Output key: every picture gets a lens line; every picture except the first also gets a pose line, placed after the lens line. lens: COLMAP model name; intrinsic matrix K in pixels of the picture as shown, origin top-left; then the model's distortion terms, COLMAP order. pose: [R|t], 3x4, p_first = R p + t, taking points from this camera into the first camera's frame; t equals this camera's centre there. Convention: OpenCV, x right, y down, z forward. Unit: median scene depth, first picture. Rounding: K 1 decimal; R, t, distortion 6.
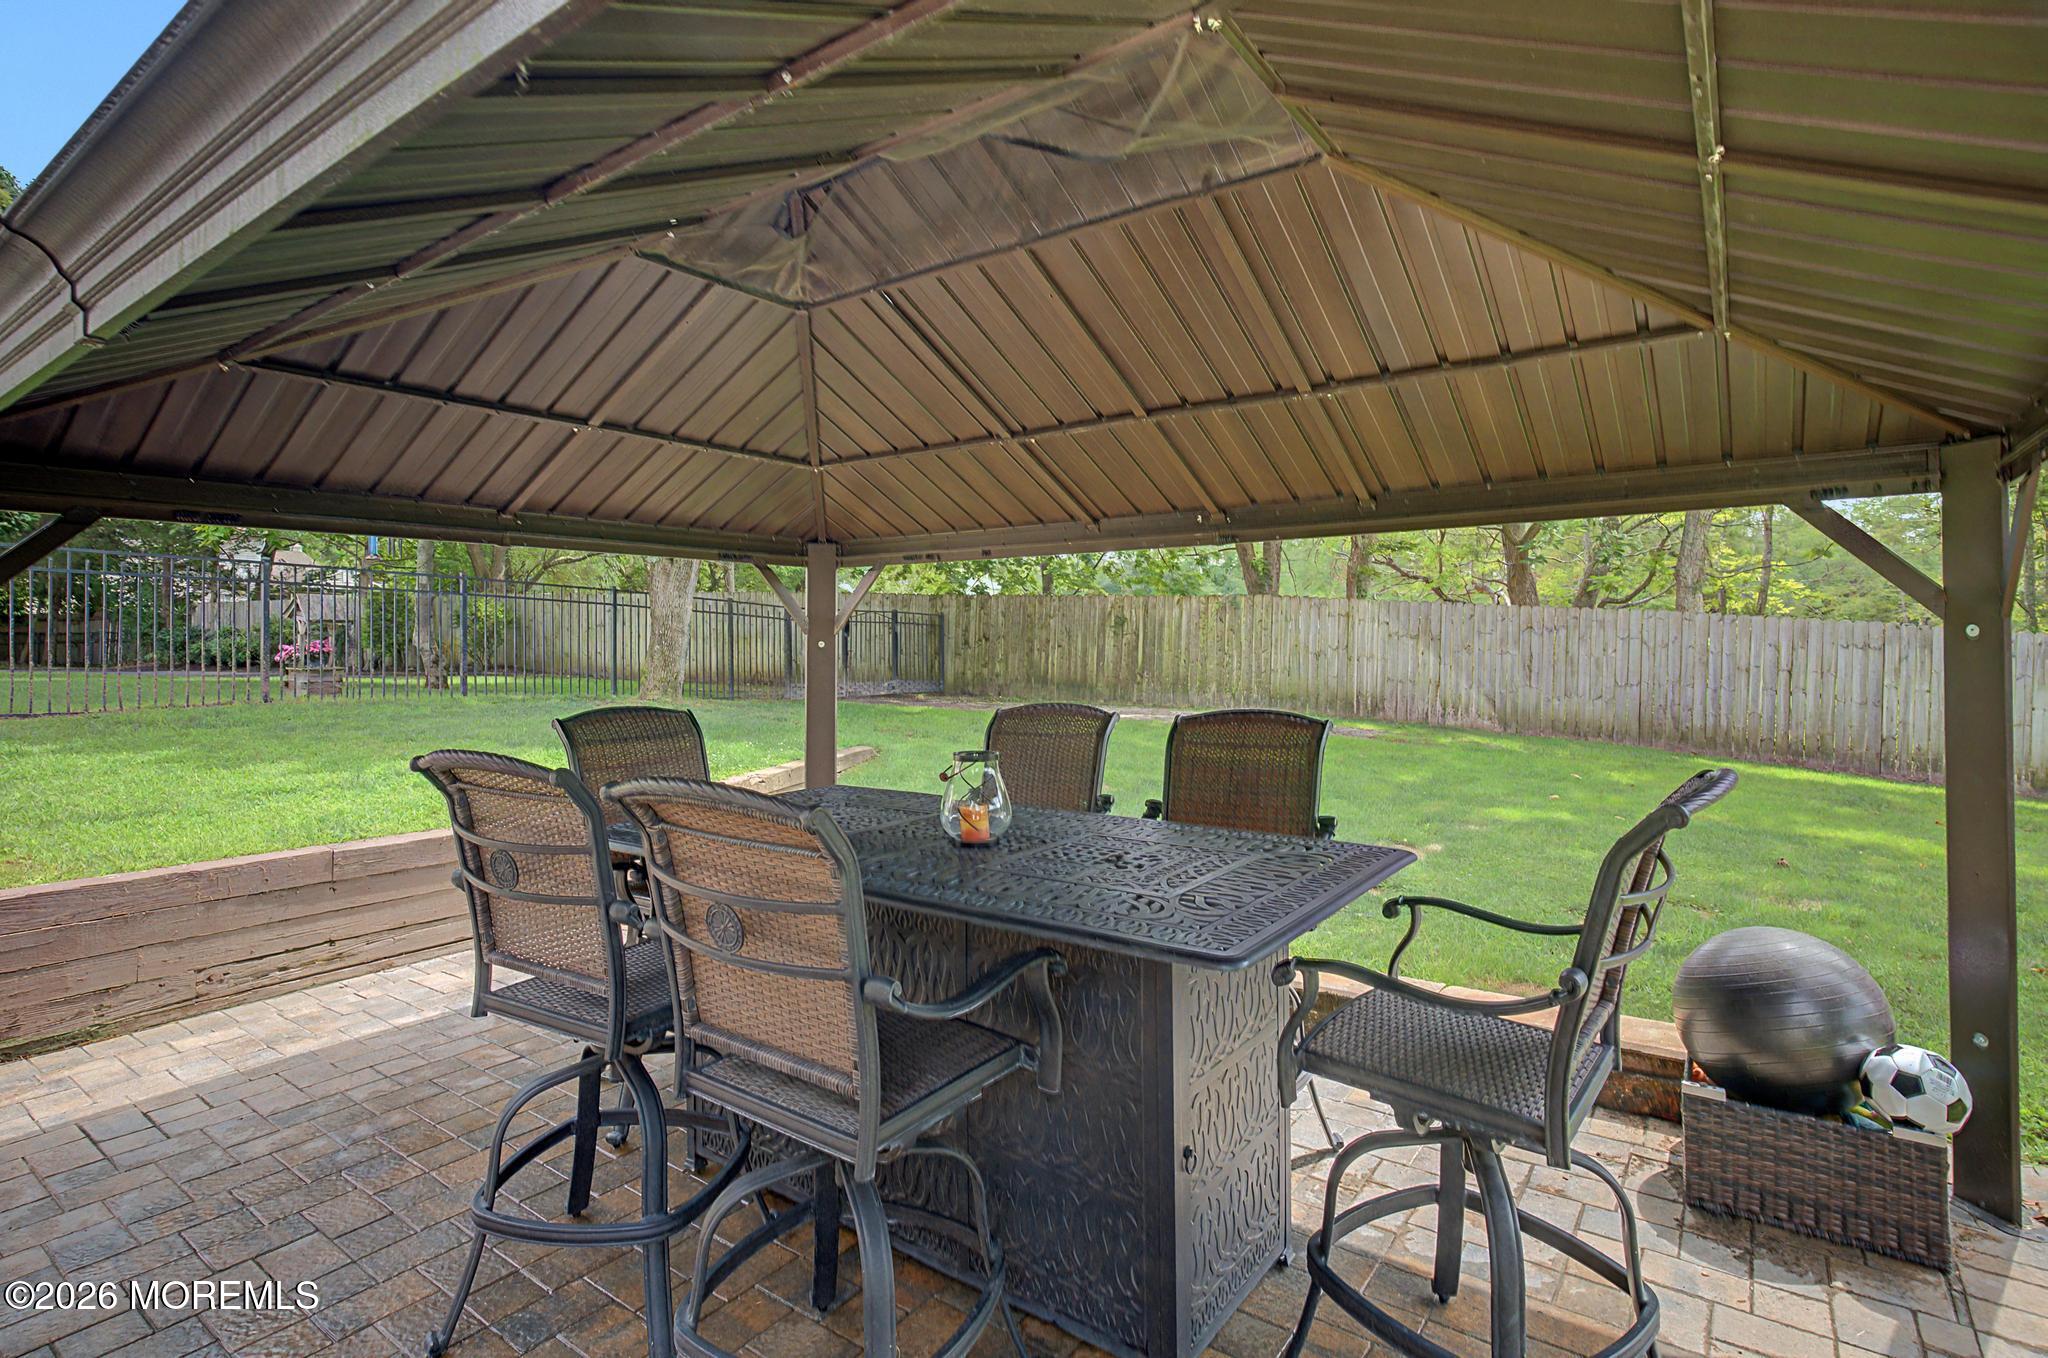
lens RADIAL K [[1011.3, 0, 1012.2], [0, 1011.3, 640.3], [0, 0, 1]] dist [-0.004340, -0.000886]
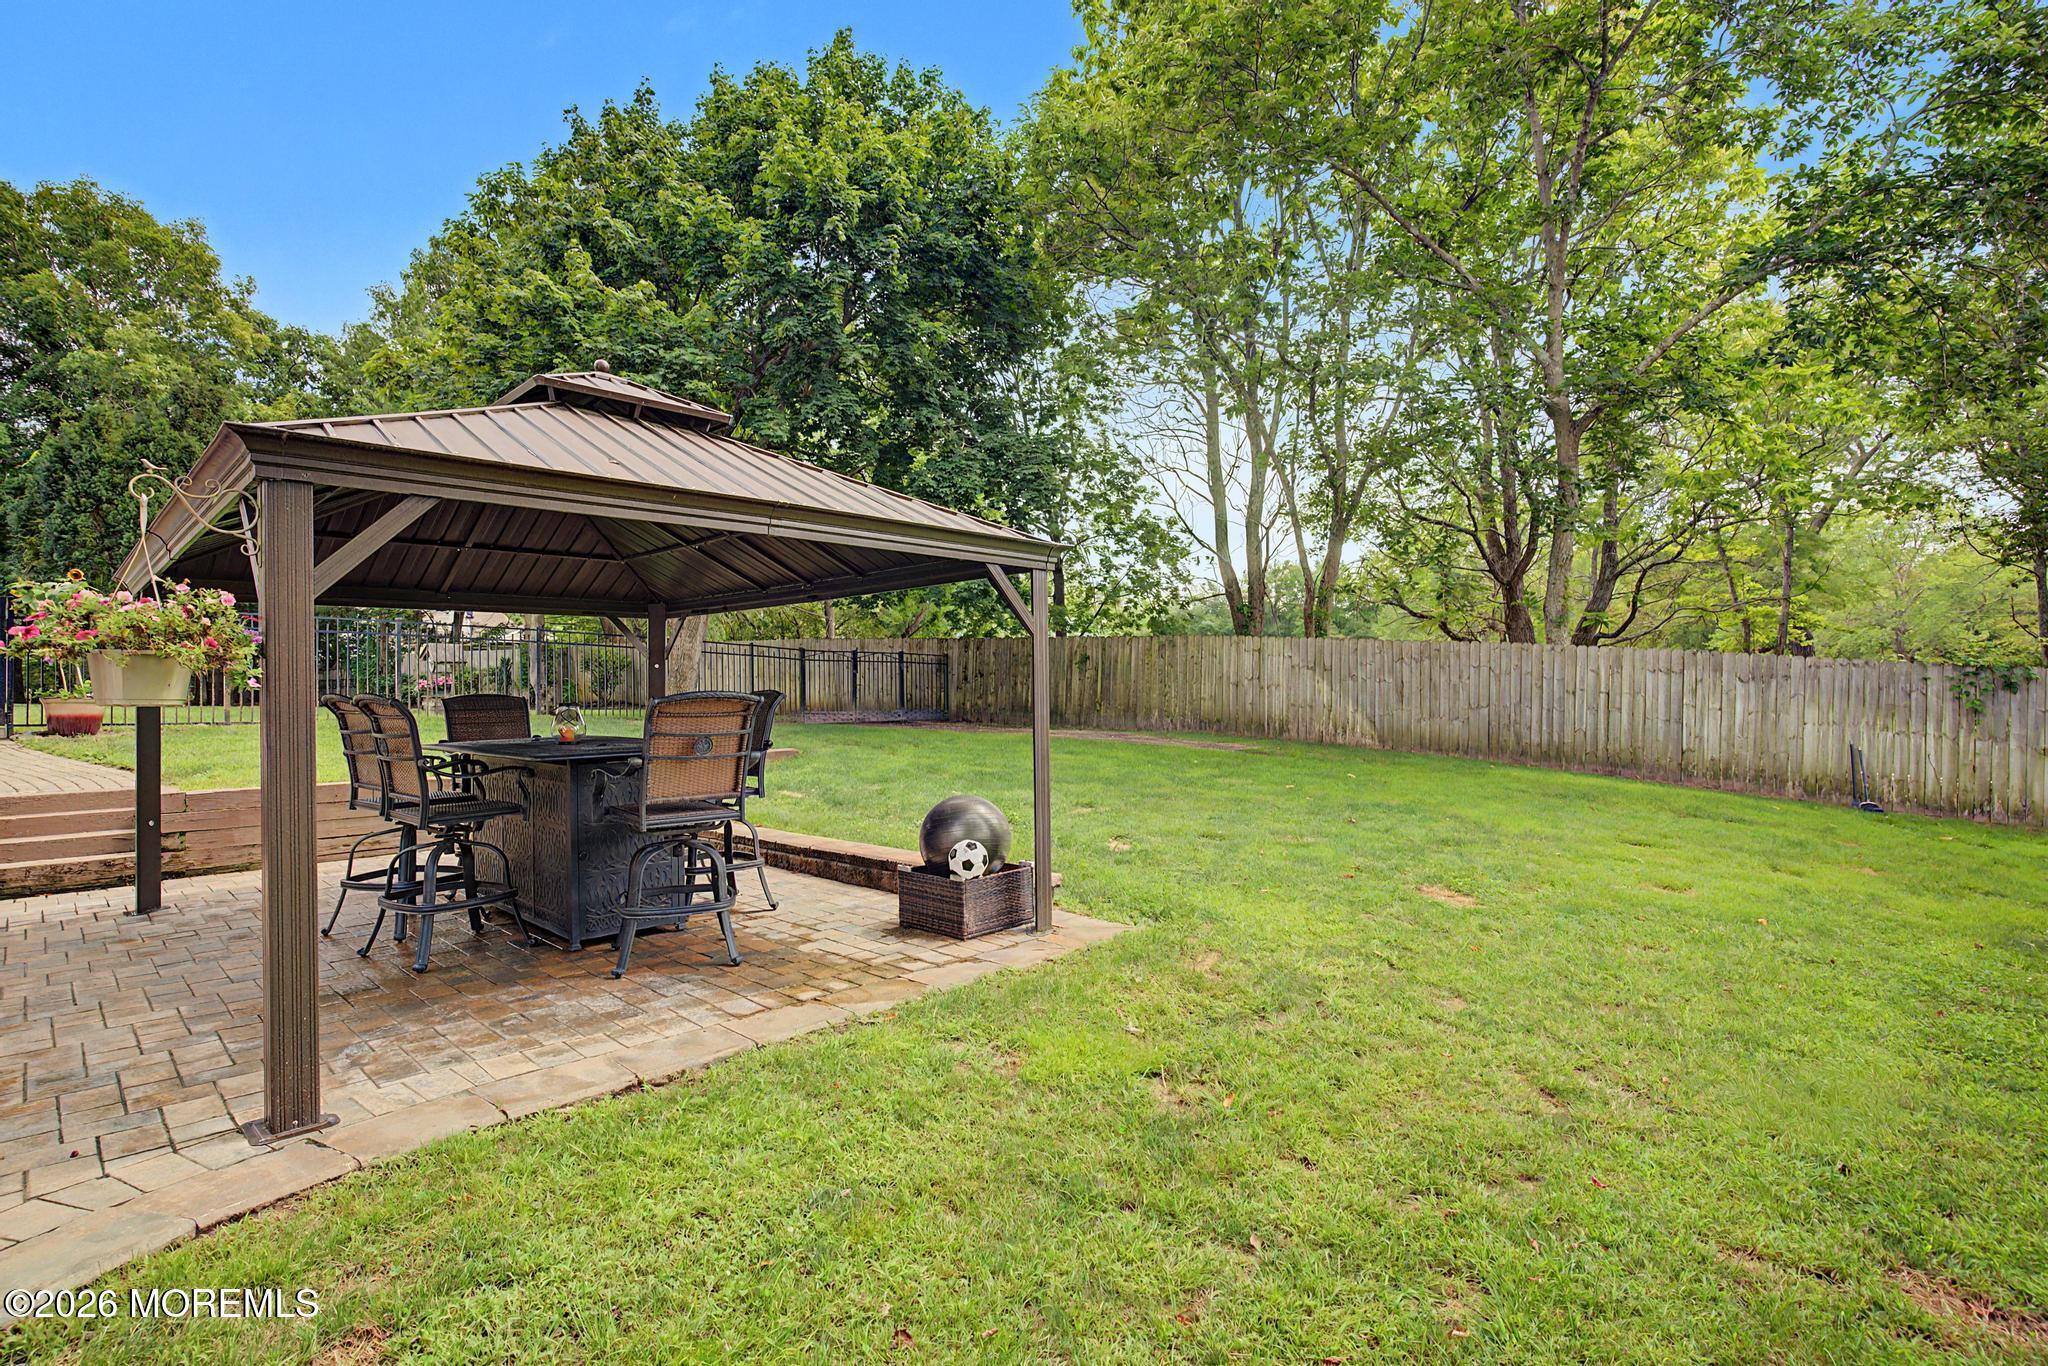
lens RADIAL K [[990.0, 0, 1015.1], [0, 990.0, 687.1], [0, 0, 1]] dist [-0.002041, 0.000999]
pose [[0.987745, -0.007036, -0.155919, 0.239558], [0.007078, 0.999975, -0.000285, 0.016524], [0.155917, -0.000822, 0.987770, -0.184026]]
